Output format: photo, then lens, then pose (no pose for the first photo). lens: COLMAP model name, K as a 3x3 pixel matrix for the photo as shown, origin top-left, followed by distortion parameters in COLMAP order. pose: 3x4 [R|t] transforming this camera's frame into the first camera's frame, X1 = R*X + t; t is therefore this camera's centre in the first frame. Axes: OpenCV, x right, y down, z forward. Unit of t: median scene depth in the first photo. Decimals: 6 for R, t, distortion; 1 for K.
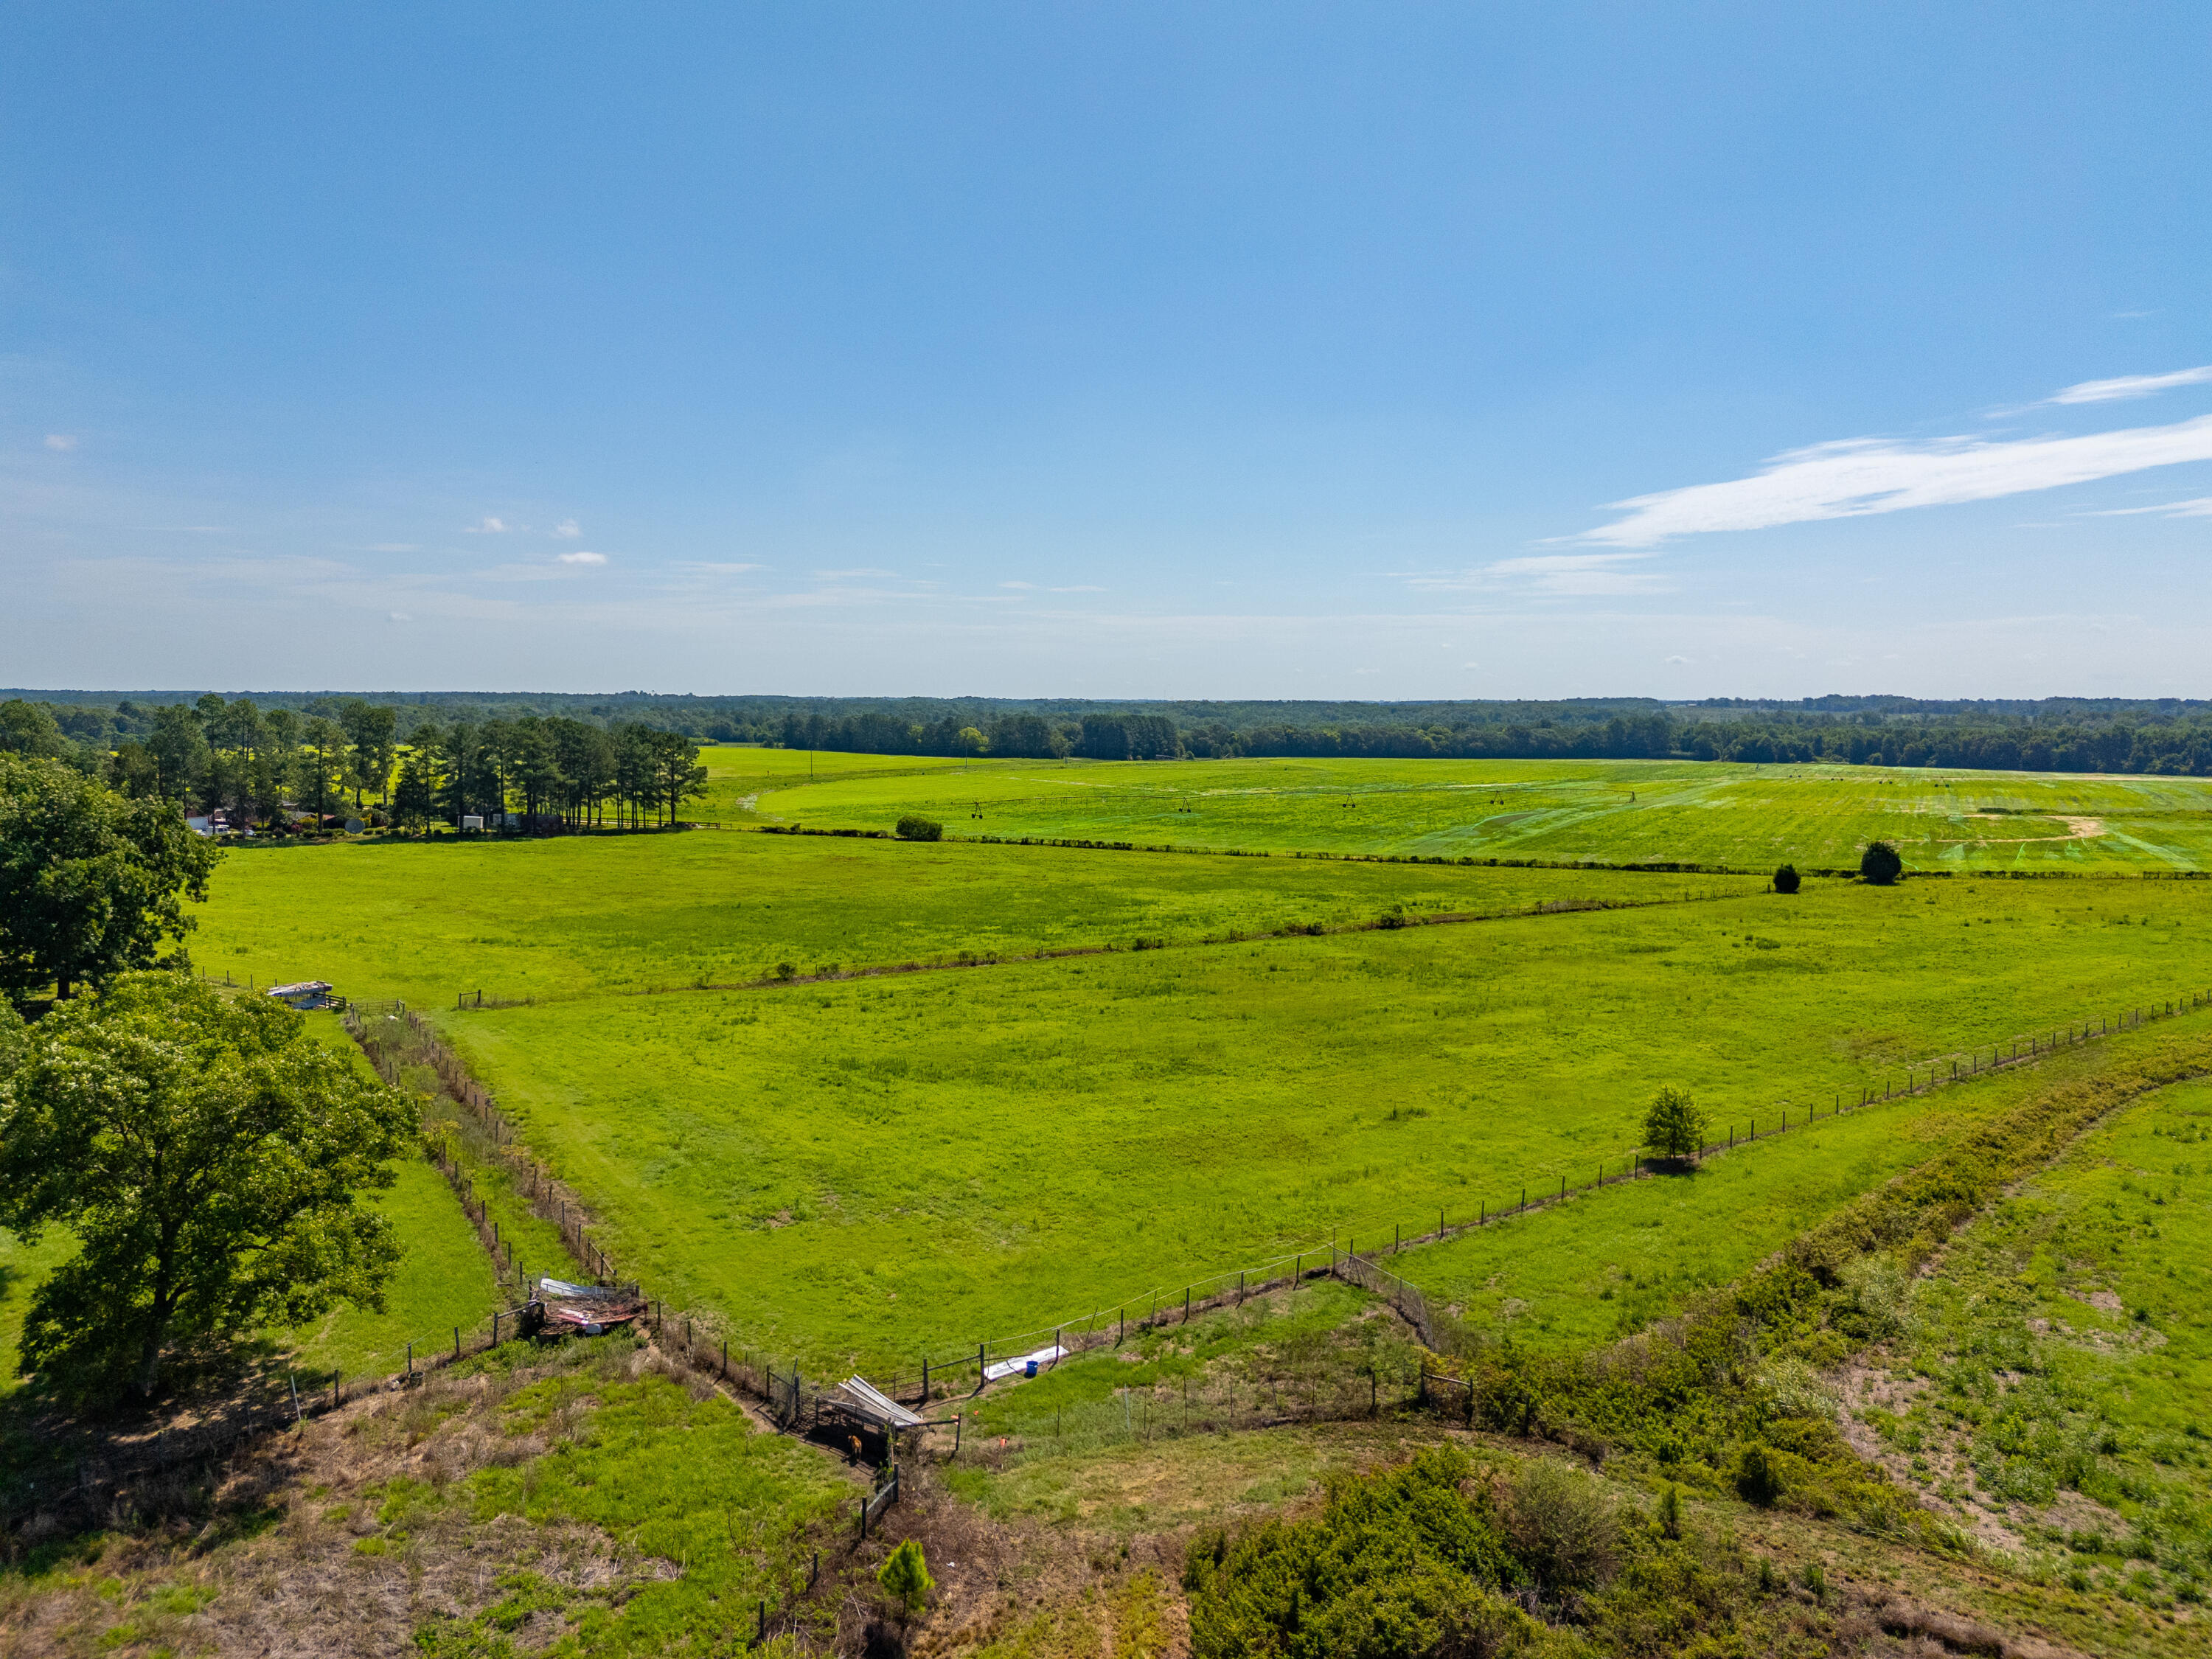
lens RADIAL K [[1628.3, 0, 1095.2], [0, 1628.3, 805.1], [0, 0, 1]] dist [0.066974, -0.057689]
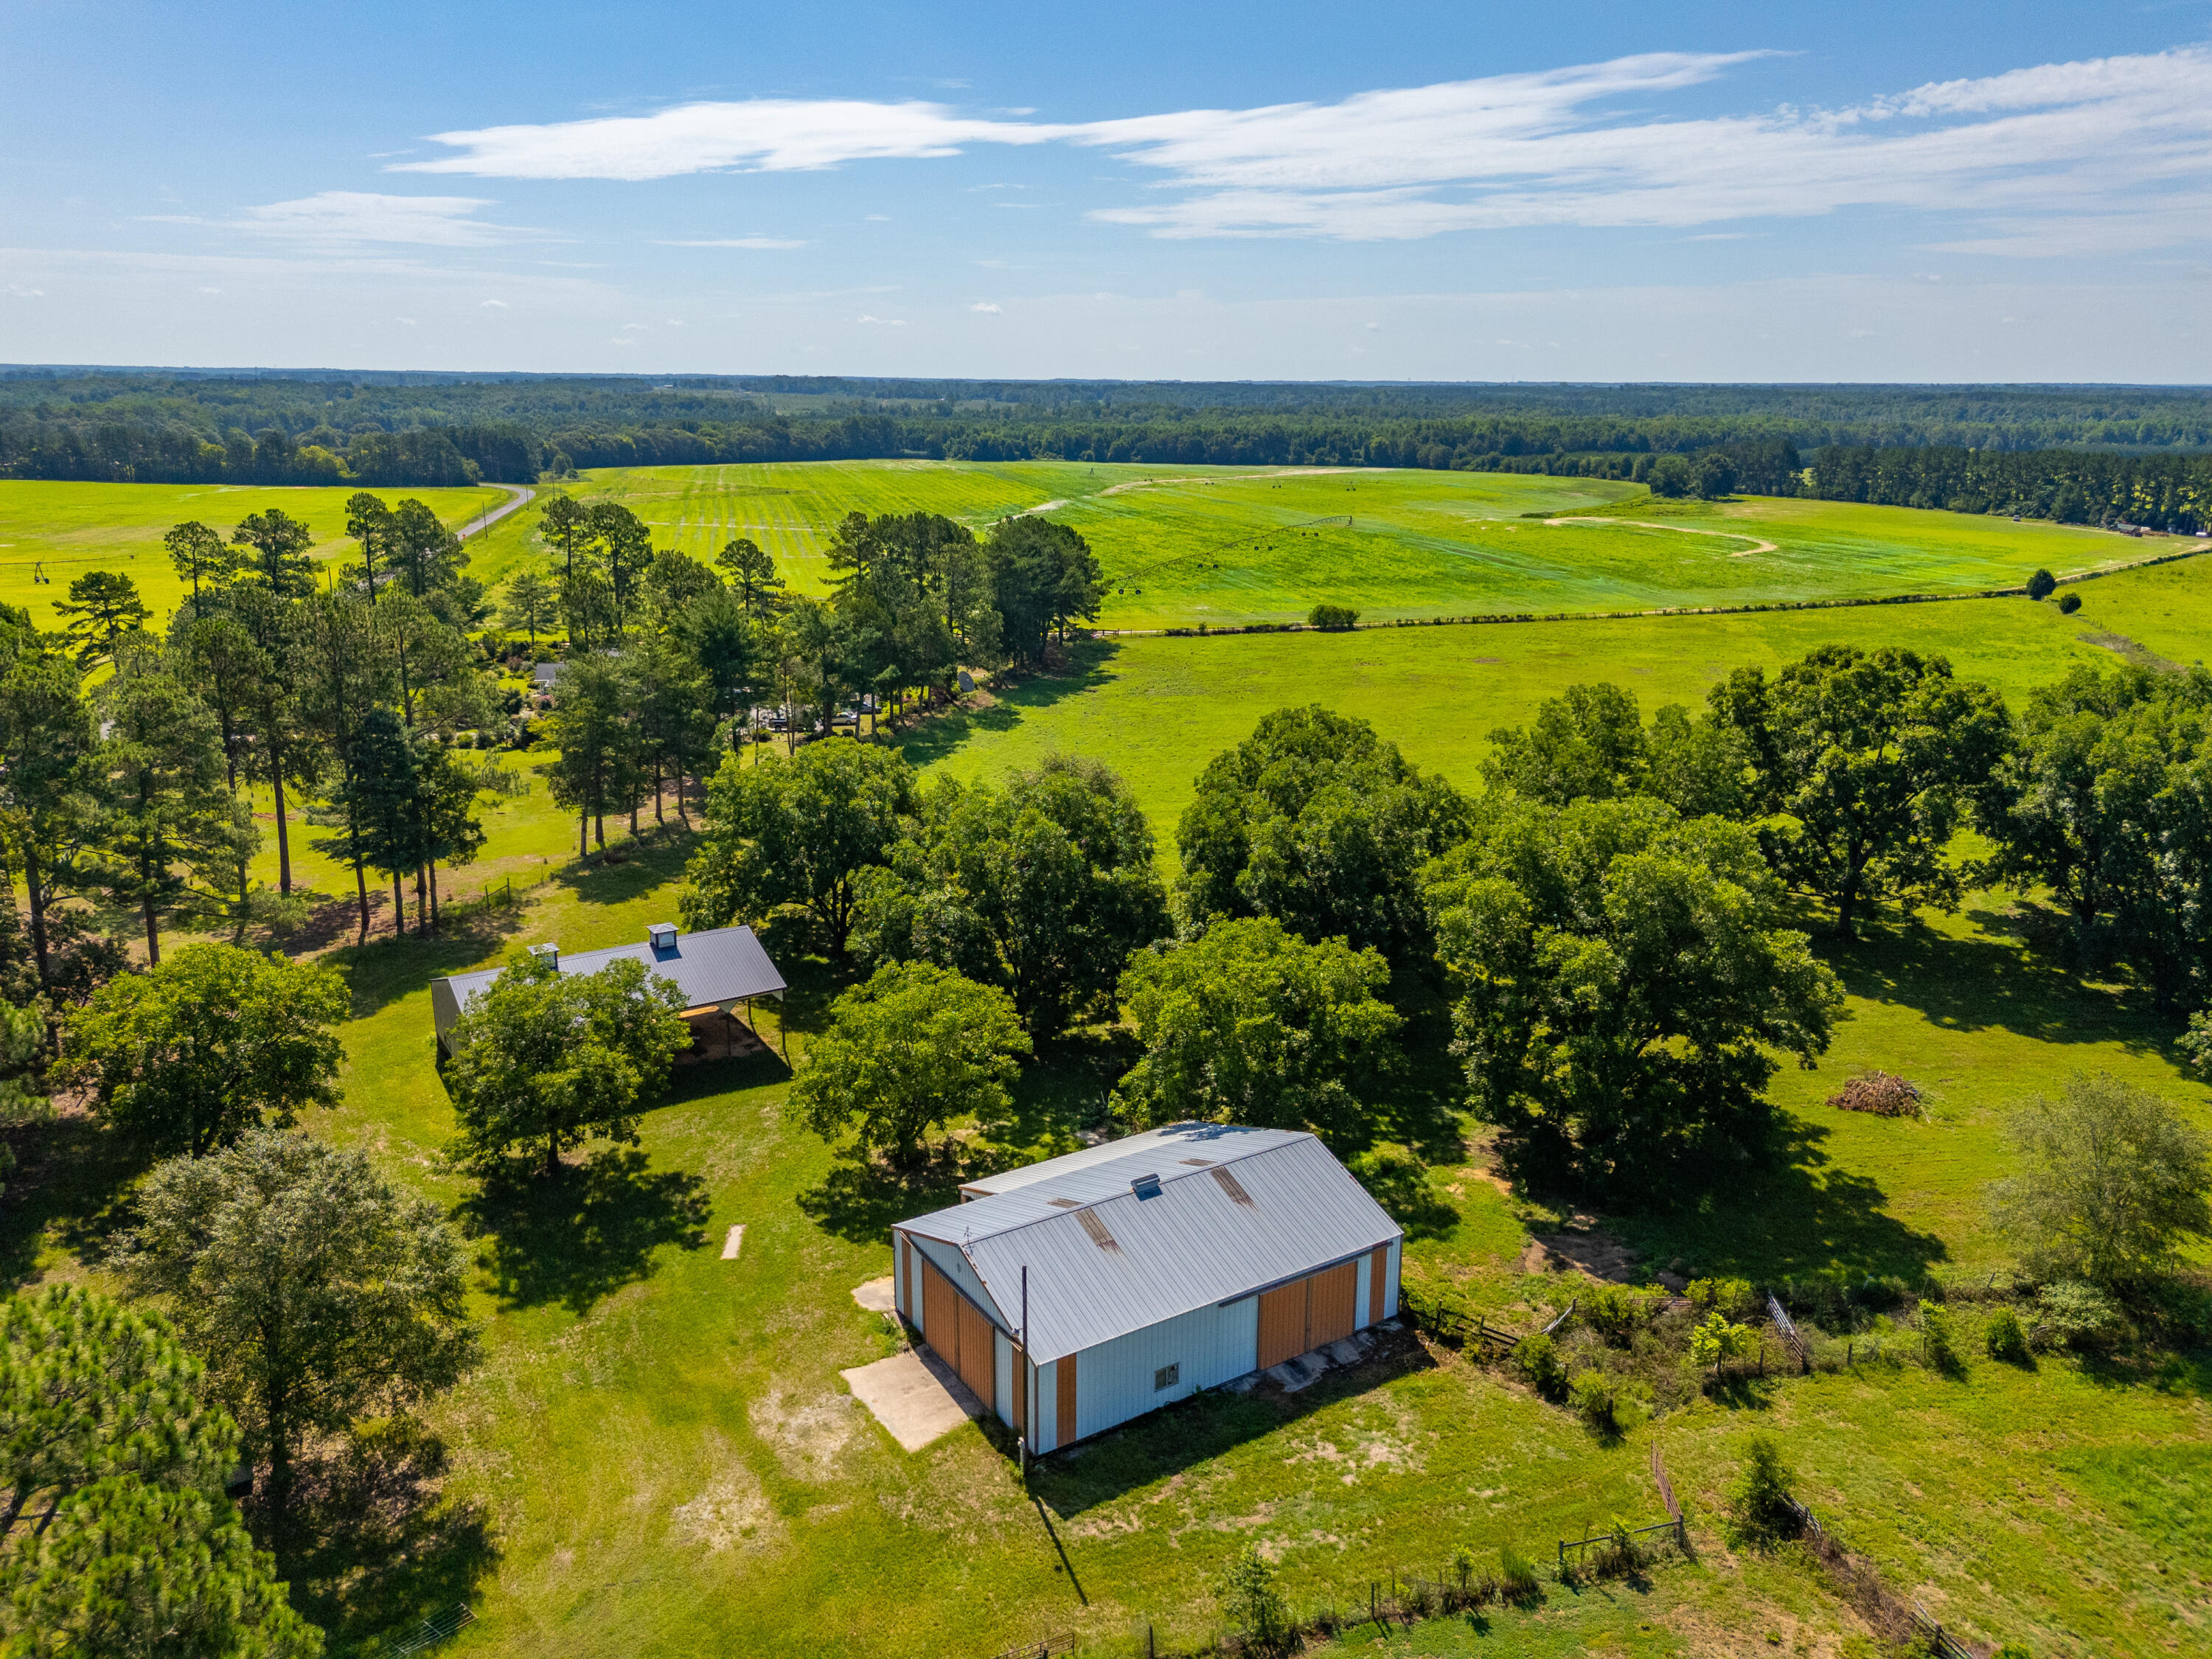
lens RADIAL K [[1632.3, 0, 1115.6], [0, 1632.3, 840.5], [0, 0, 1]] dist [0.067145, -0.058665]
pose [[0.771313, -0.170170, 0.613284, -0.881309], [0.035967, 0.973708, 0.224943, -0.084263], [-0.635438, -0.151443, 0.757154, 0.375942]]
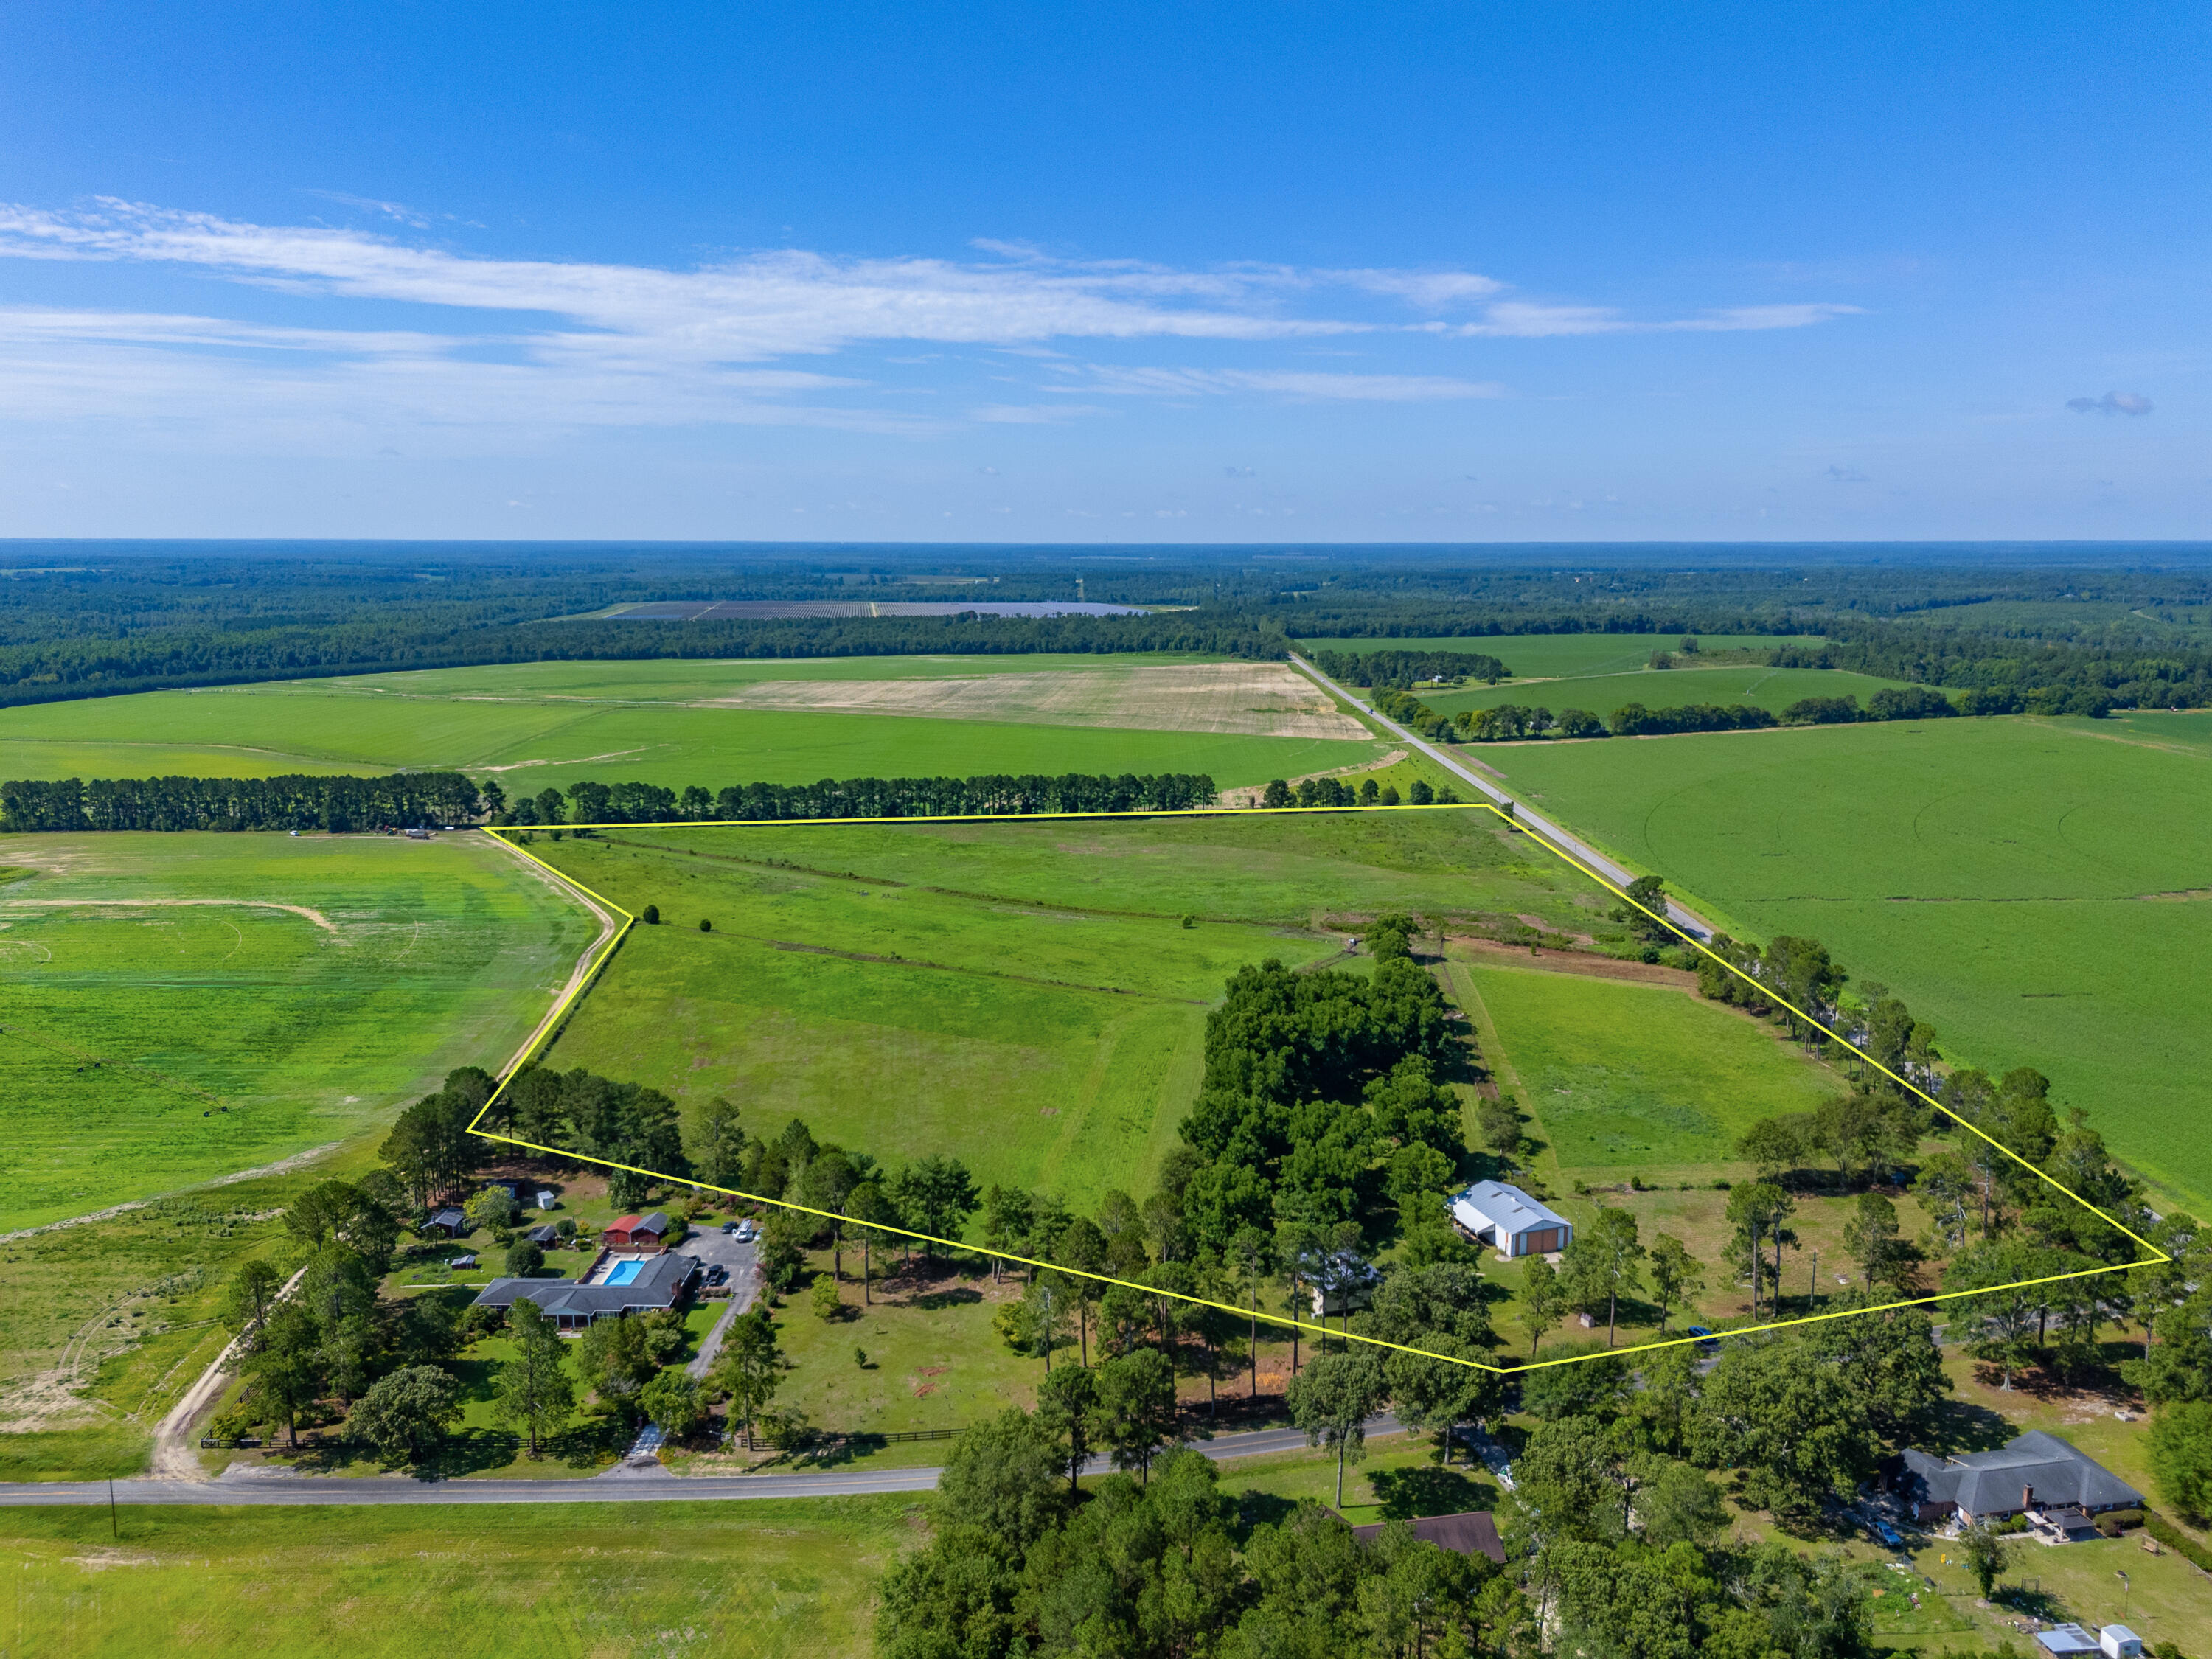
lens RADIAL K [[1632.3, 0, 1119.1], [0, 1632.3, 851.1], [0, 0, 1]] dist [0.067145, -0.058665]
pose [[-0.428938, -0.175600, 0.886102, -1.517295], [0.054960, 0.974034, 0.219630, -0.434562], [-0.901660, 0.142908, -0.408150, 1.176595]]
